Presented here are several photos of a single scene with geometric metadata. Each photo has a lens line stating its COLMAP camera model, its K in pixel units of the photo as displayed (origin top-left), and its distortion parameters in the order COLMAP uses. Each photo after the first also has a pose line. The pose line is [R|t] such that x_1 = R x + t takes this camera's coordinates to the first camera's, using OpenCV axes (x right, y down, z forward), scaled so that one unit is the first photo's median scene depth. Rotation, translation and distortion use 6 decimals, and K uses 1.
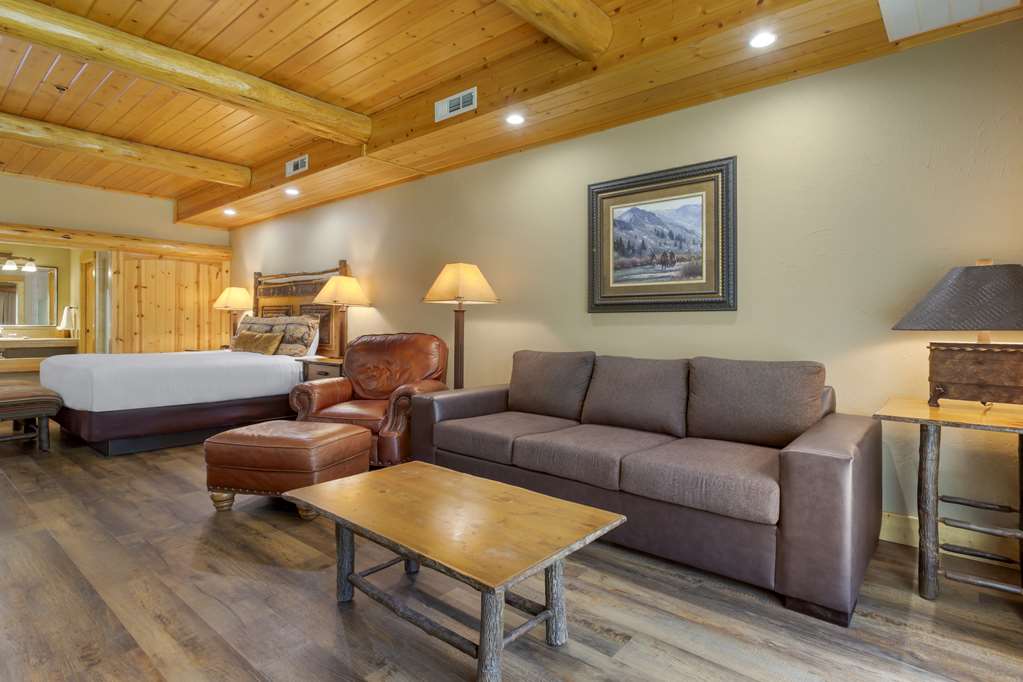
lens RADIAL K [[514.7, 0, 499.5], [0, 514.7, 320.3], [0, 0, 1]] dist [0.028505, 0.000448]
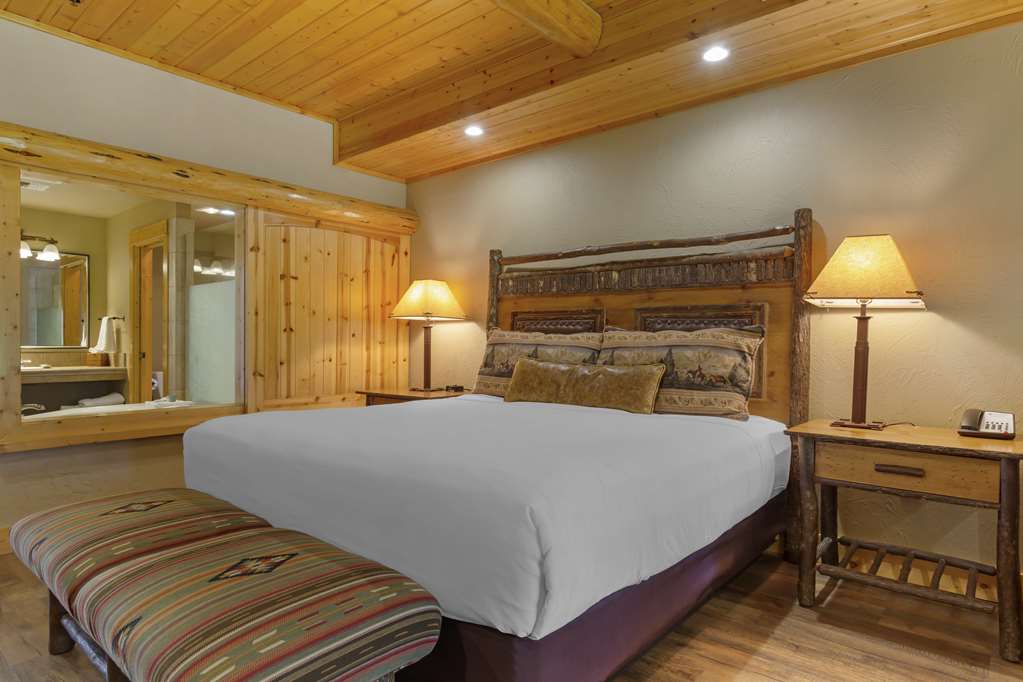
lens RADIAL K [[578.7, 0, 512.7], [0, 578.7, 344.4], [0, 0, 1]] dist [0.004053, -0.000092]
pose [[0.999843, 0.000994, 0.017705, -0.437724], [-0.001155, 0.999958, 0.009089, 0.000578], [-0.017695, -0.009108, 0.999802, 0.370091]]
